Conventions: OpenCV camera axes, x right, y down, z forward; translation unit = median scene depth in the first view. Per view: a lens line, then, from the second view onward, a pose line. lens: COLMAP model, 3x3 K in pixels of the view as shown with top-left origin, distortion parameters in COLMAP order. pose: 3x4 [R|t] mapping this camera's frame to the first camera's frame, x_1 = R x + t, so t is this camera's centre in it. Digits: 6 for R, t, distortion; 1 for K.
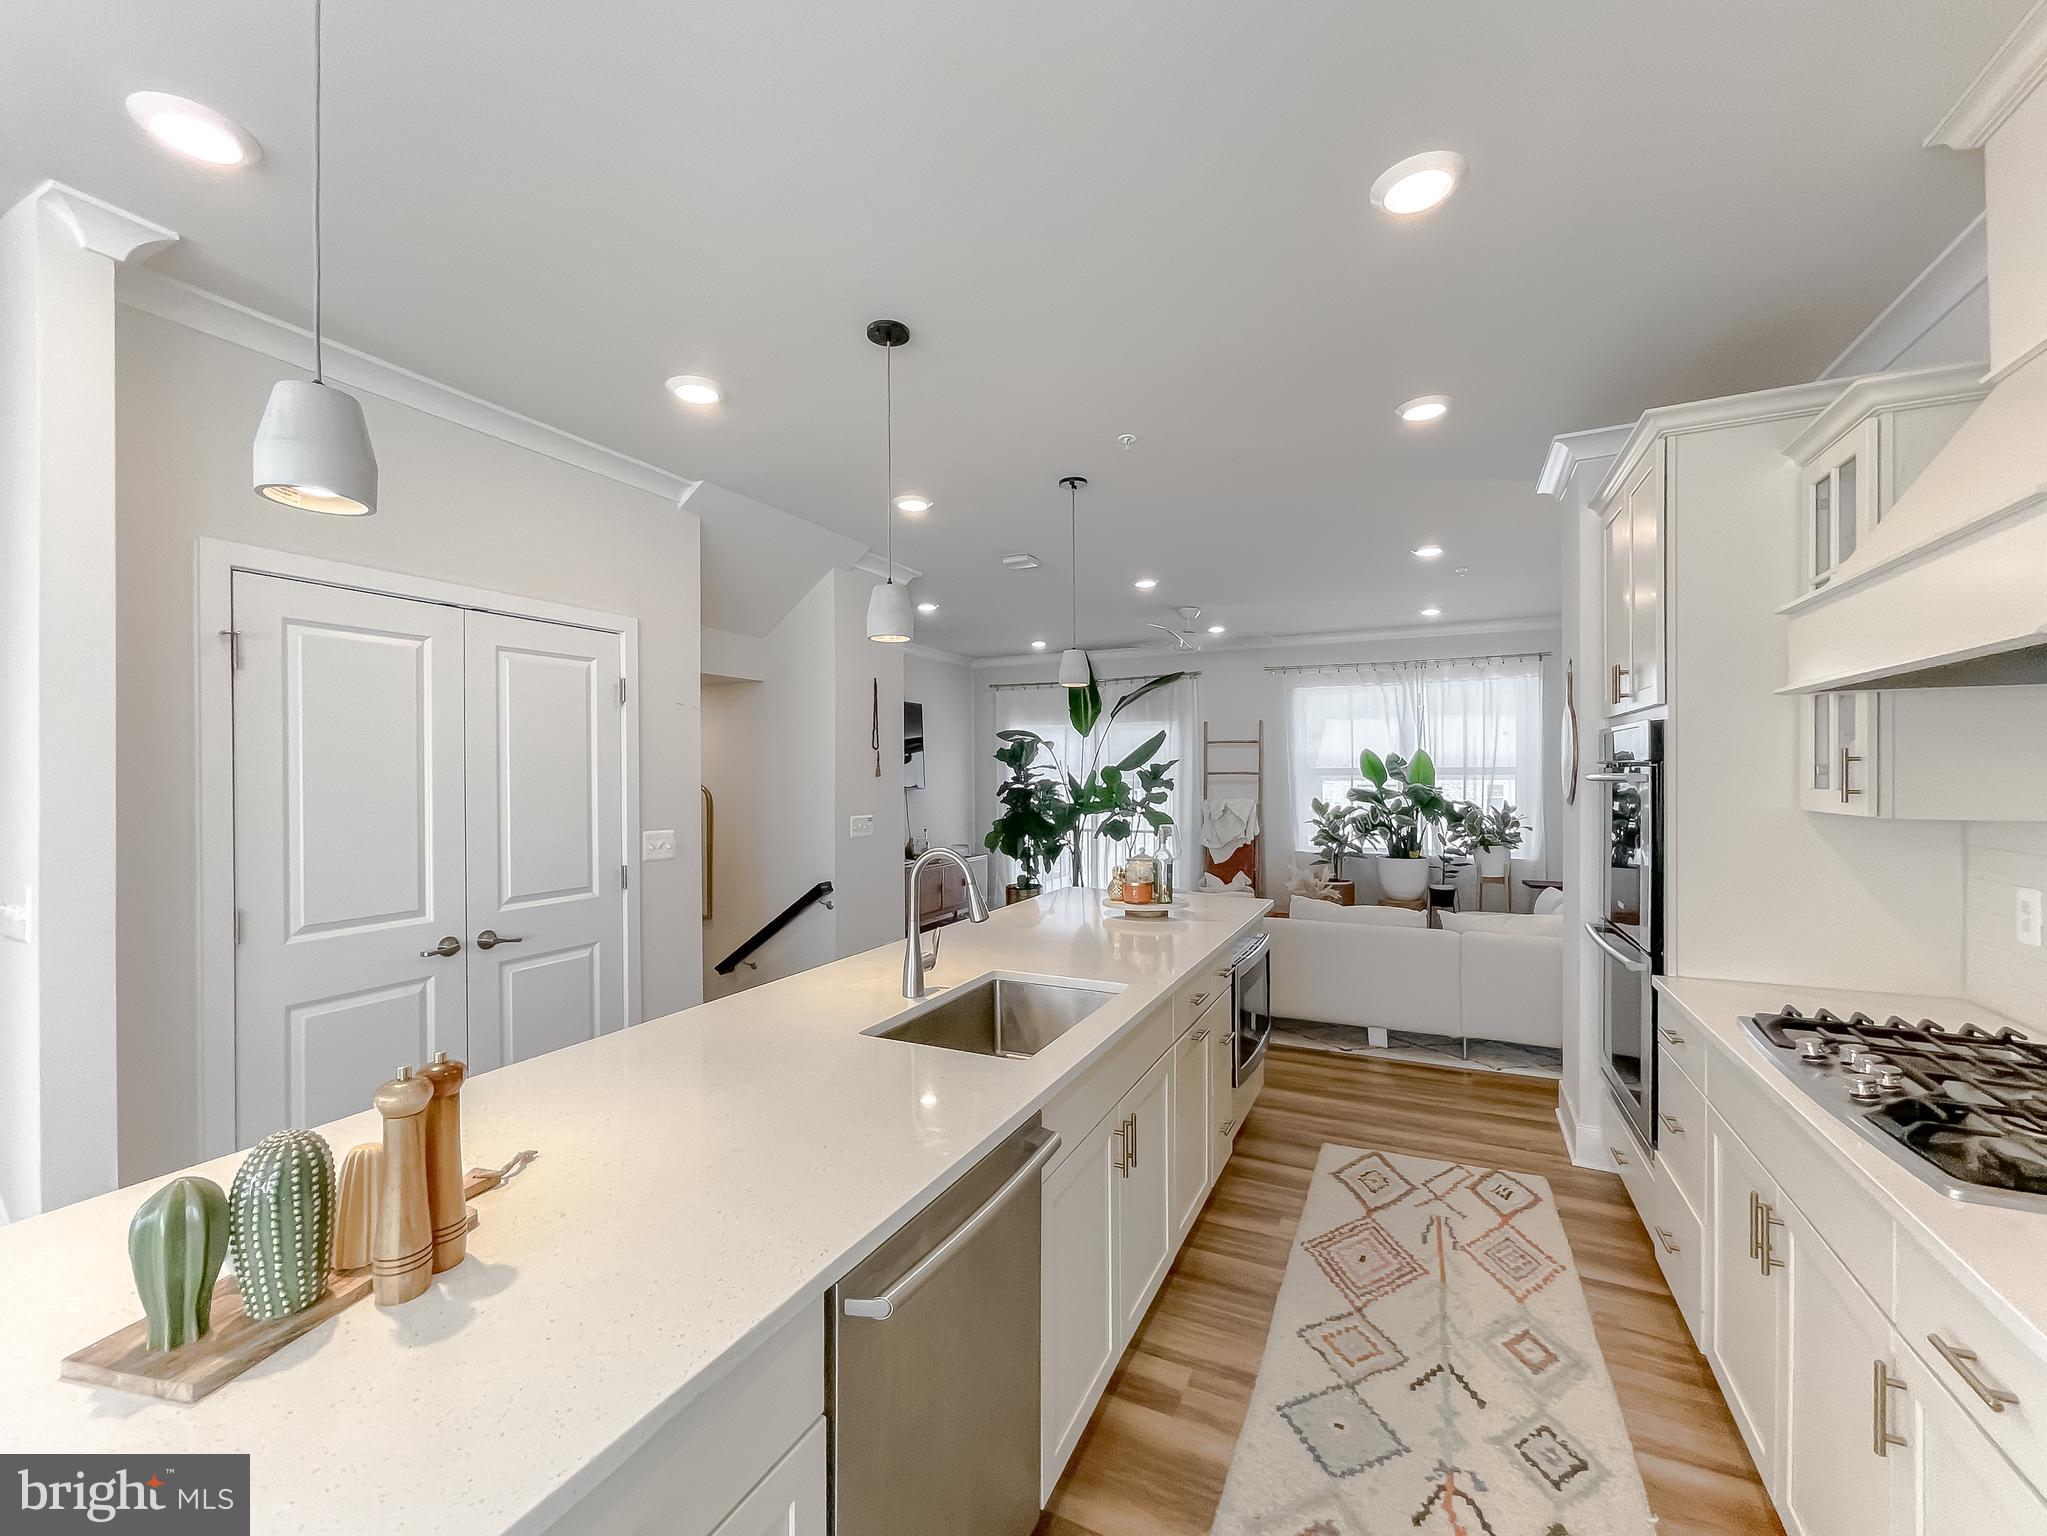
lens RADIAL K [[845.7, 0, 1017.9], [0, 845.7, 775.6], [0, 0, 1]] dist [-0.001541, -0.000001]
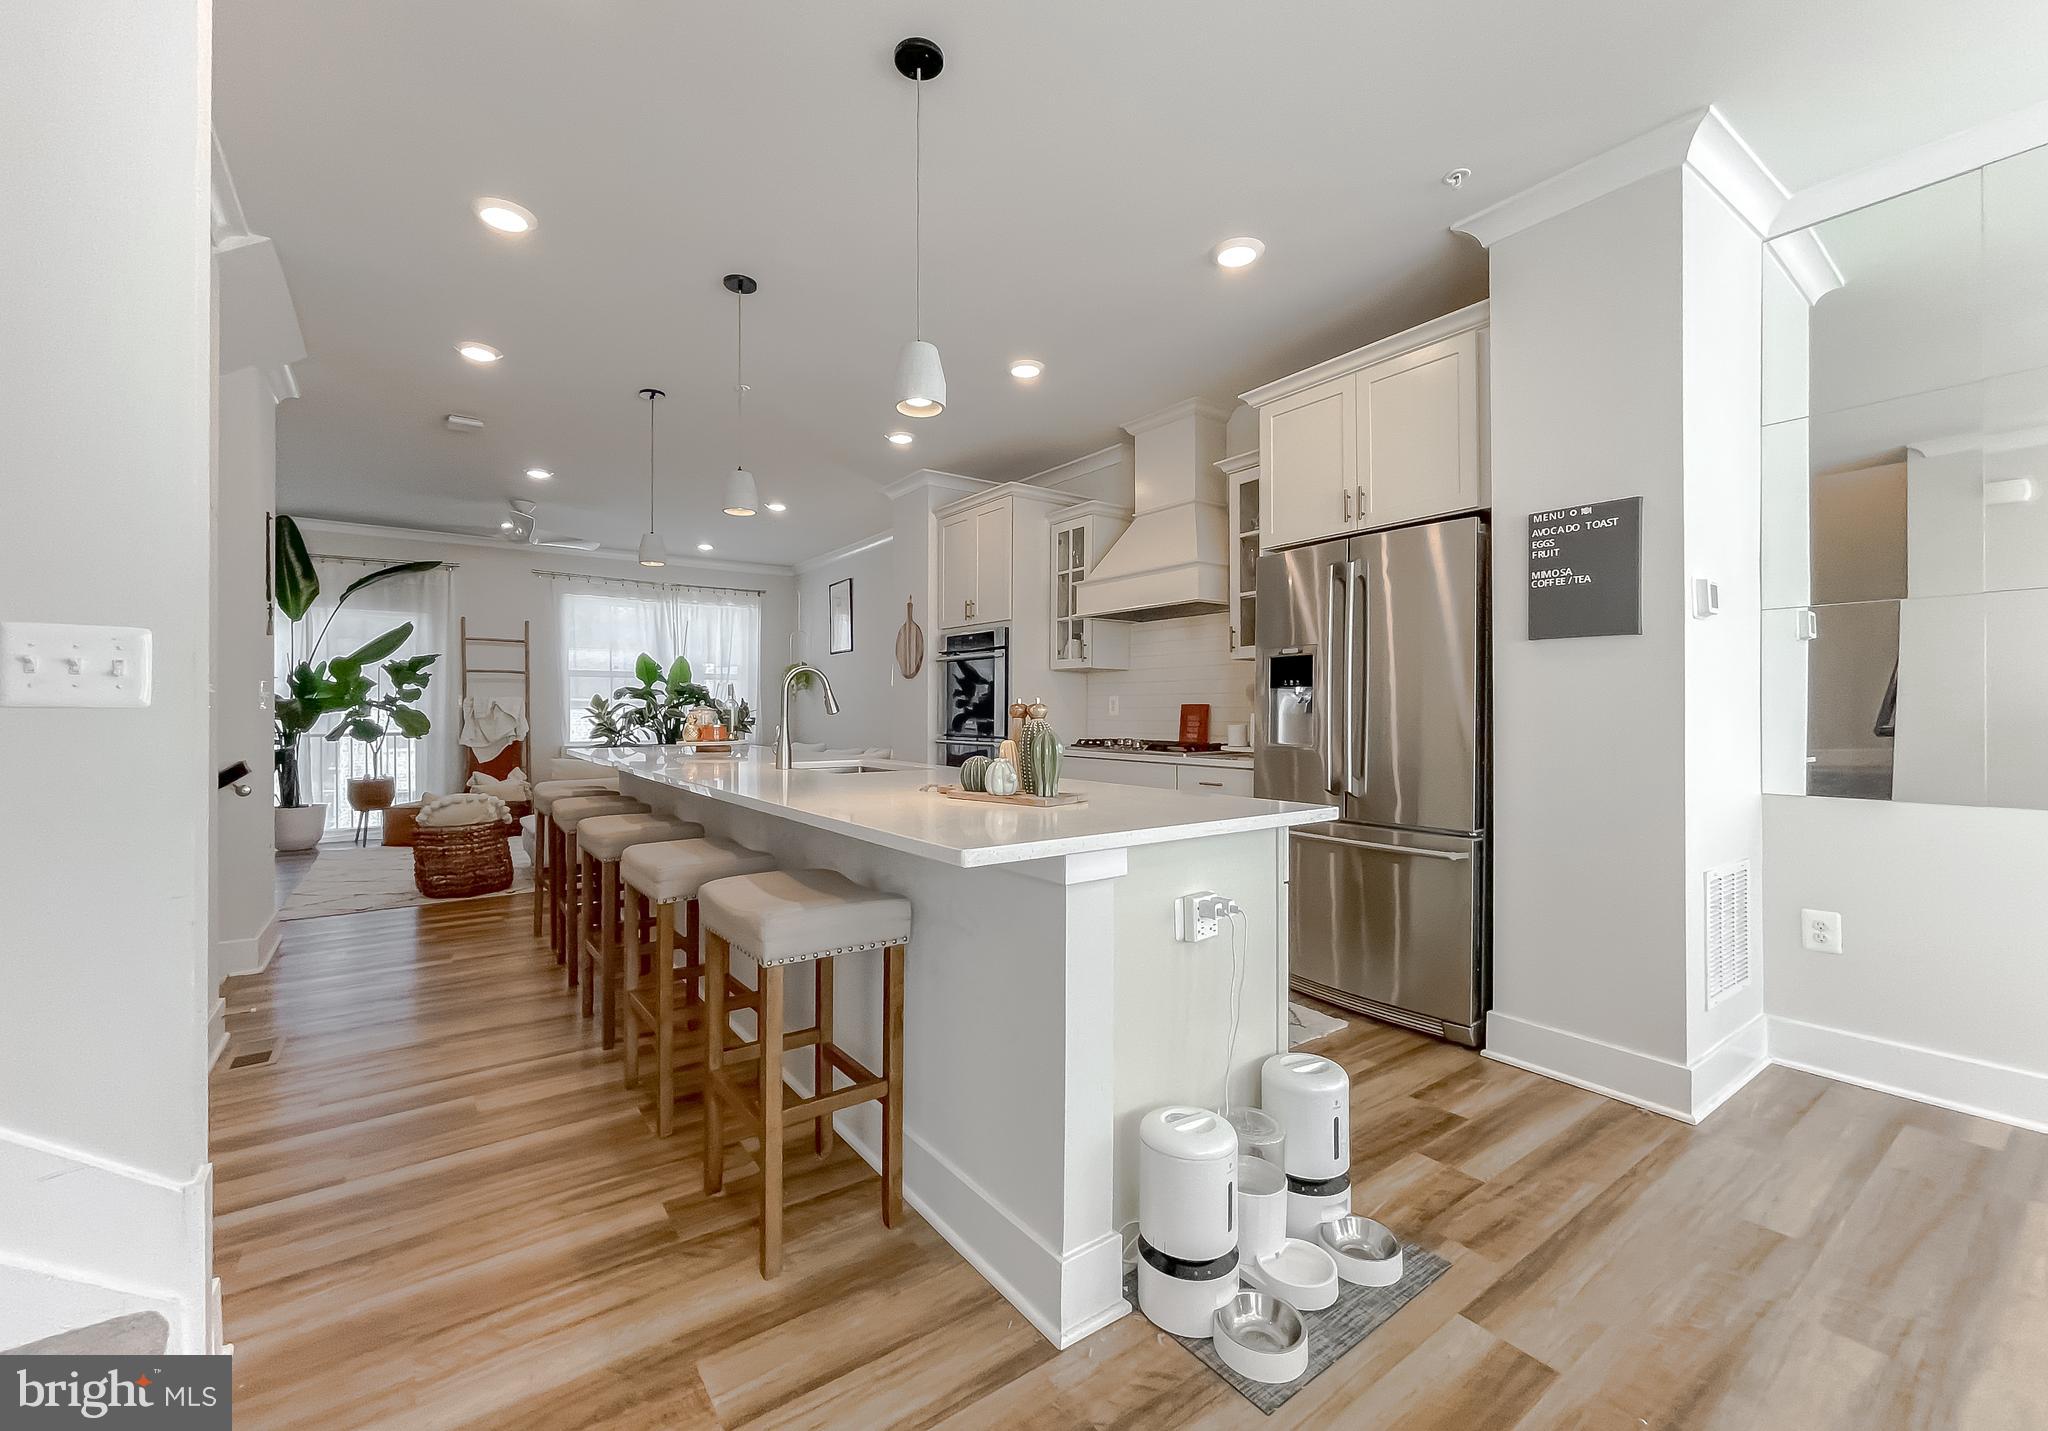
lens RADIAL K [[835.2, 0, 1019.8], [0, 835.2, 708.5], [0, 0, 1]] dist [0.000641, 0.000052]
pose [[0.464798, 0.006620, 0.885392, -0.365541], [-0.001056, 0.999975, -0.006922, 0.051937], [-0.885416, 0.002283, 0.464794, -0.001657]]
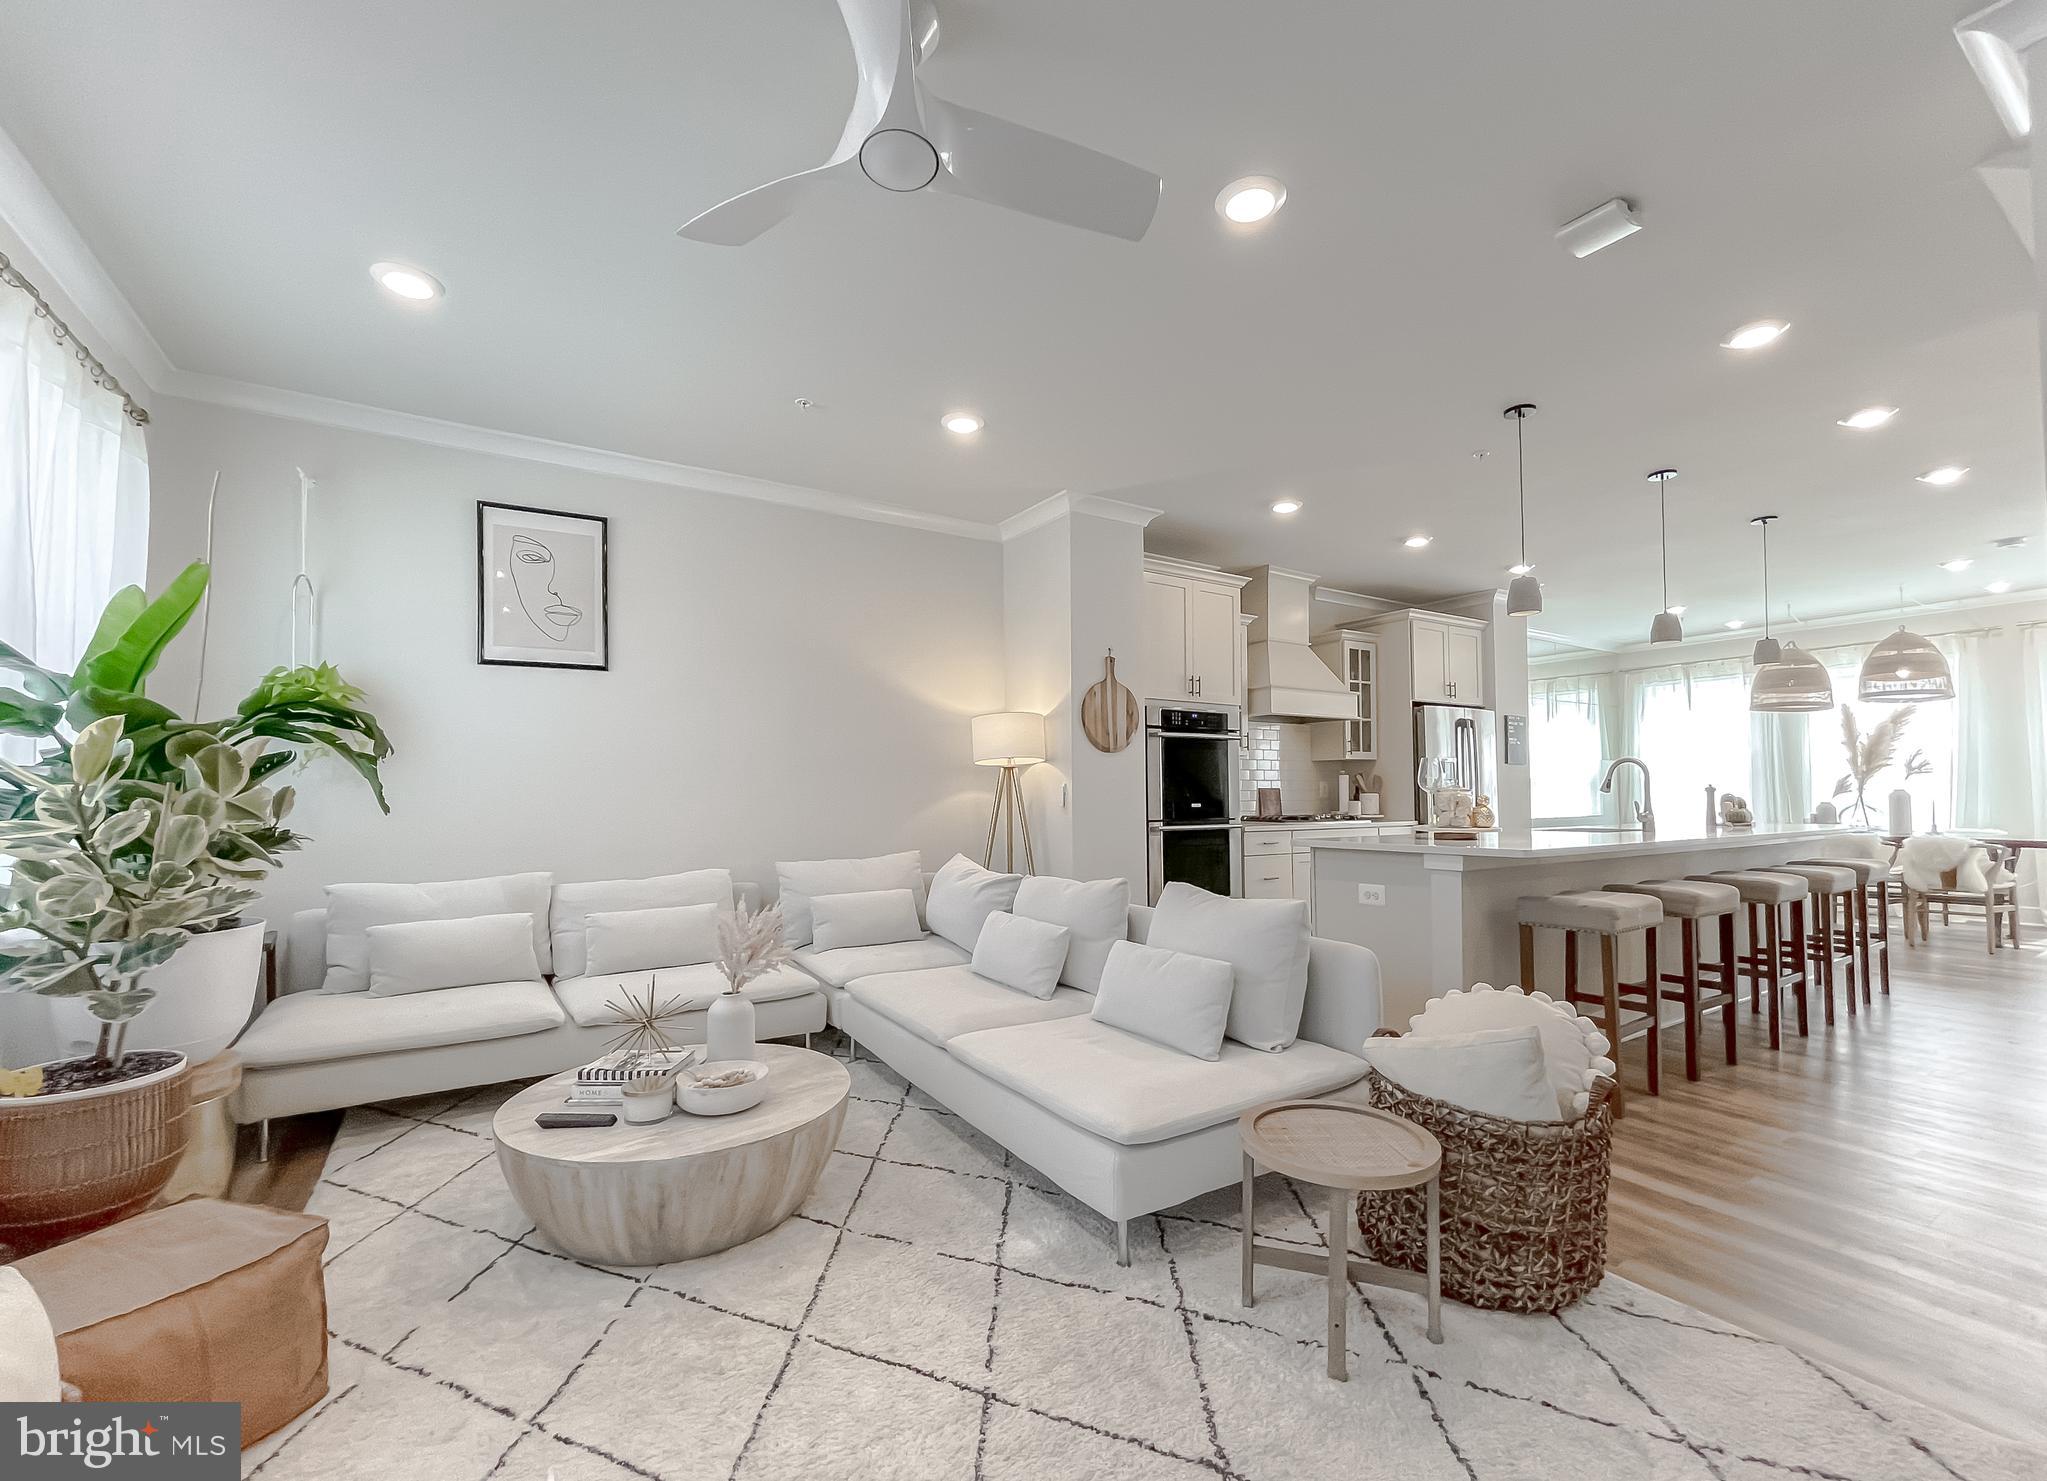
lens RADIAL K [[854.1, 0, 1023.5], [0, 854.1, 773.7], [0, 0, 1]] dist [-0.000056, 0.000654]
pose [[-0.855599, 0.020785, 0.517222, 0.029154], [0.008300, 0.999616, -0.026439, 0.050296], [-0.517572, -0.018328, -0.855443, 1.077108]]
